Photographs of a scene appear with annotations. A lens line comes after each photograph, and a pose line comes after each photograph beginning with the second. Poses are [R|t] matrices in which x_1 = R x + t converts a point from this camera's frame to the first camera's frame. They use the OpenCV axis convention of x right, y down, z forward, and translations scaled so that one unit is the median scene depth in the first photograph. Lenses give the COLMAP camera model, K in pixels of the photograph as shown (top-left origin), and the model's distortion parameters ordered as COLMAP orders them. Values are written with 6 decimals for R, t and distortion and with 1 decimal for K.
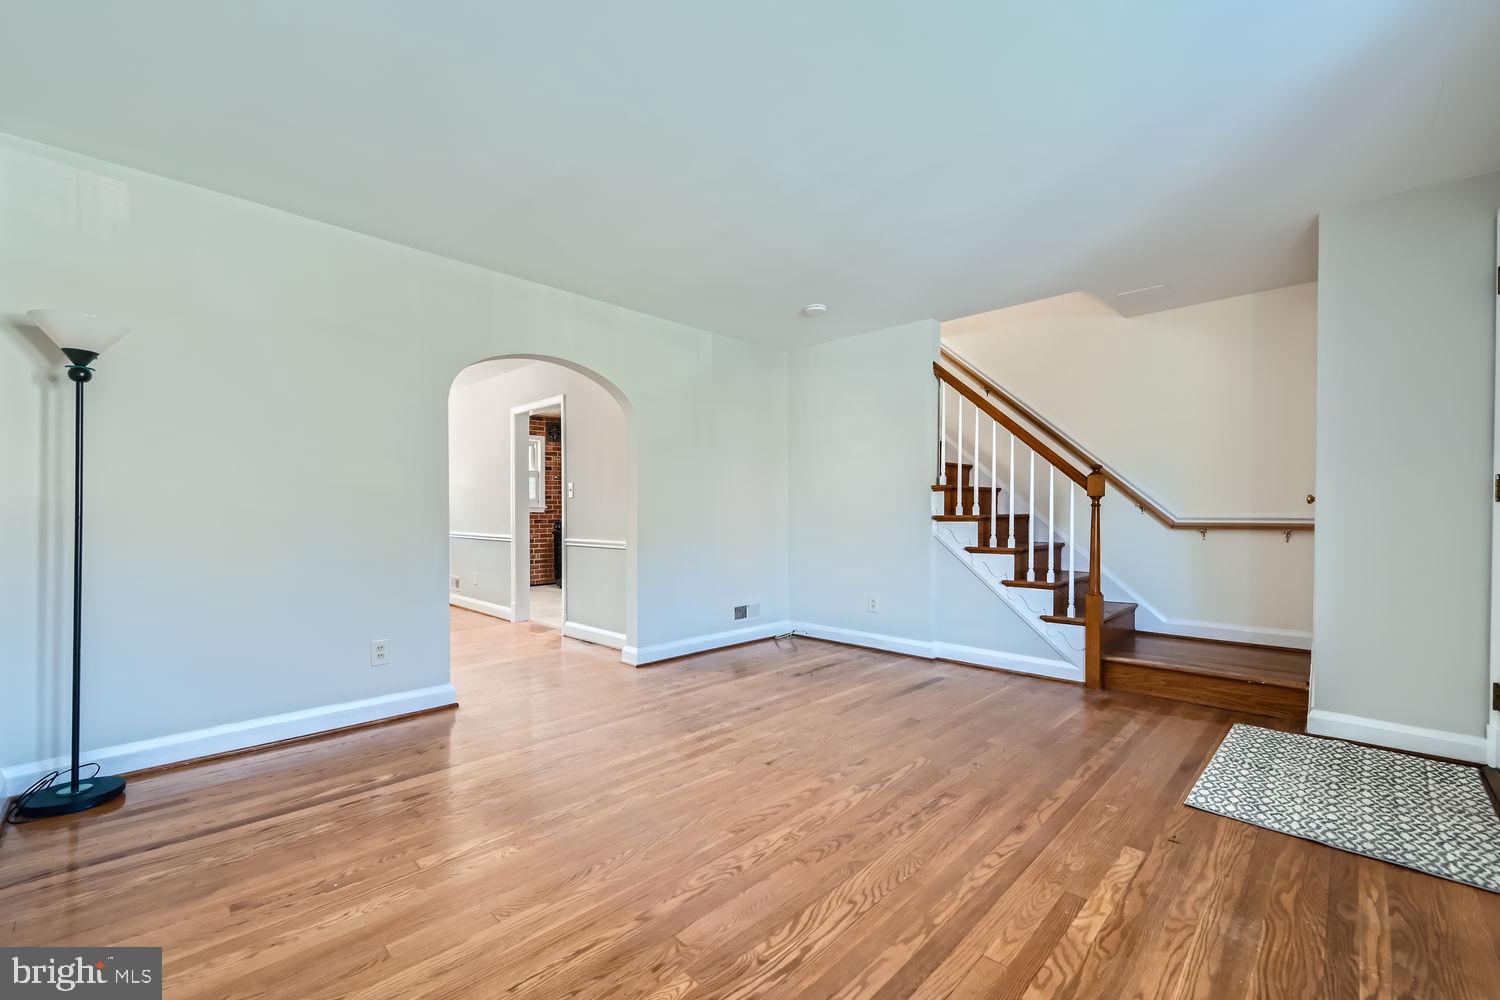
lens RADIAL K [[618.1, 0, 750.3], [0, 618.1, 519.9], [0, 0, 1]] dist [0.001499, 0.000251]
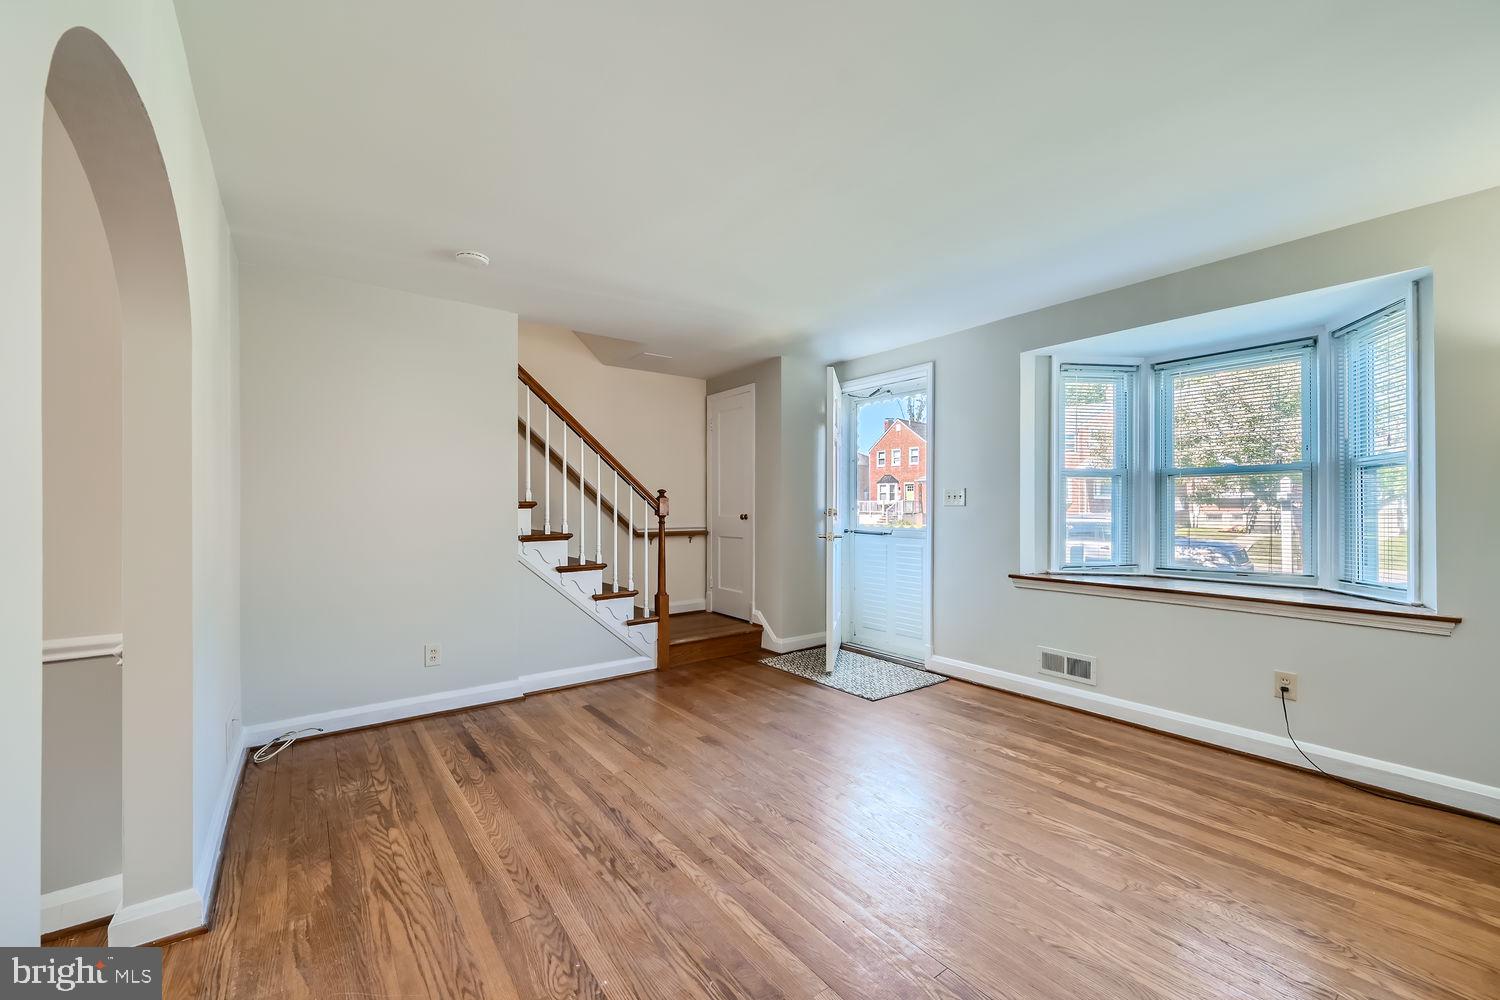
lens RADIAL K [[599.0, 0, 746.6], [0, 599.0, 512.9], [0, 0, 1]] dist [0.000187, 0.000136]
pose [[0.154220, -0.009353, 0.987992, -0.686701], [0.015015, 0.999862, 0.007122, -0.055499], [-0.987922, 0.013736, 0.154339, 0.744184]]
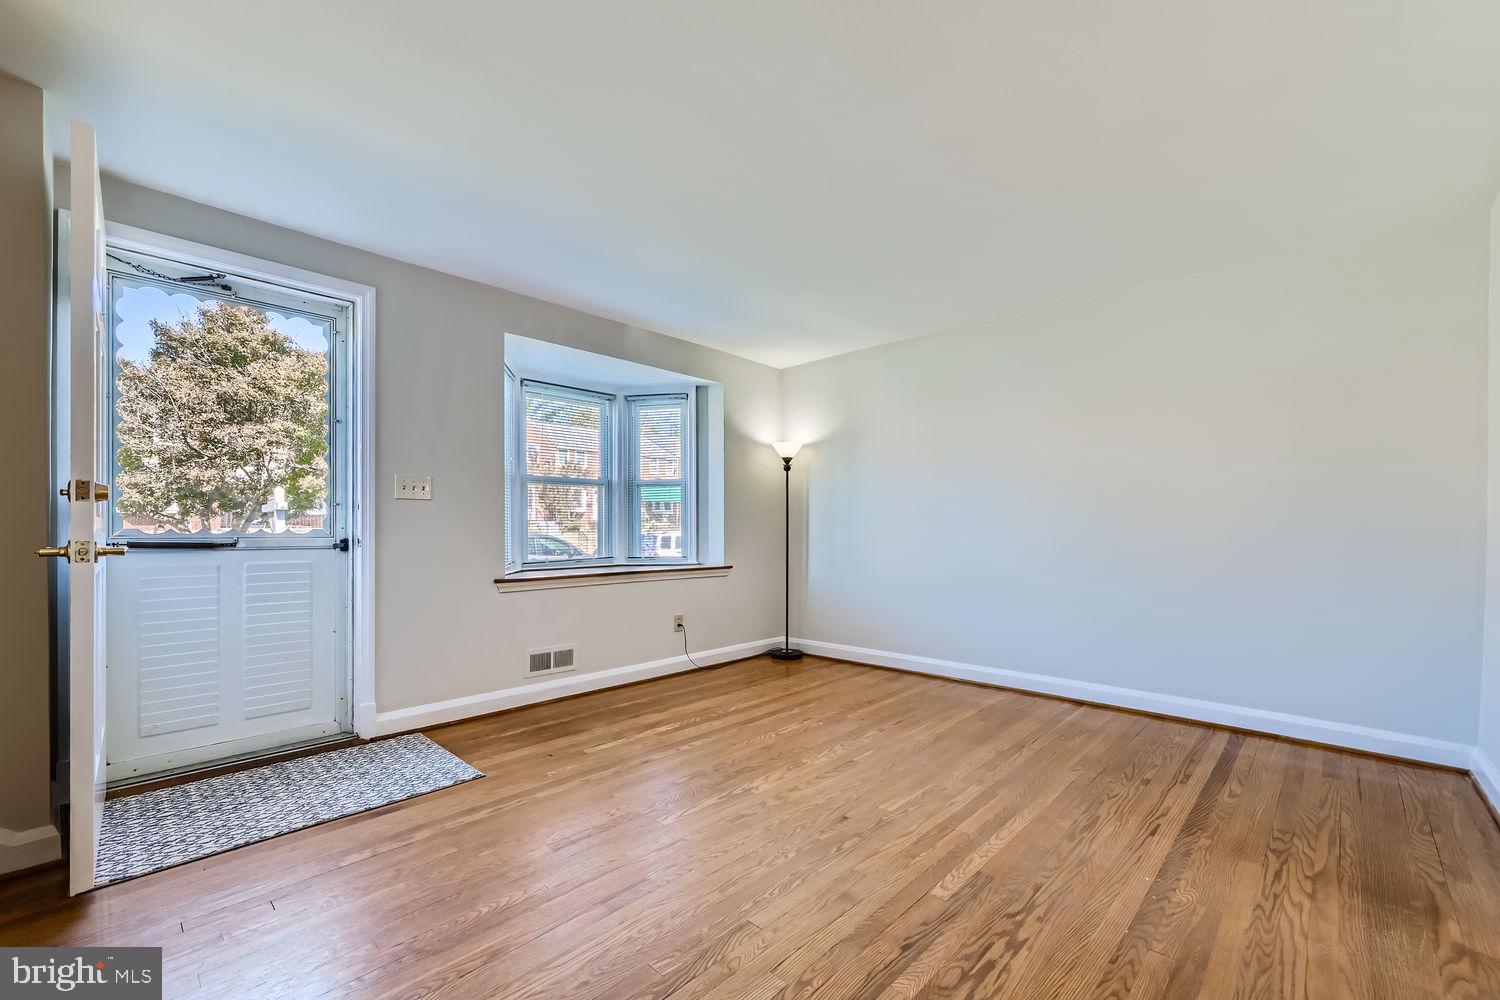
lens RADIAL K [[618.1, 0, 750.3], [0, 618.1, 519.9], [0, 0, 1]] dist [0.001499, 0.000251]
pose [[-0.999860, -0.001896, -0.016601, 0.145611], [-0.001945, 0.999994, 0.002949, -0.025510], [0.016596, 0.002980, -0.999858, 1.511216]]
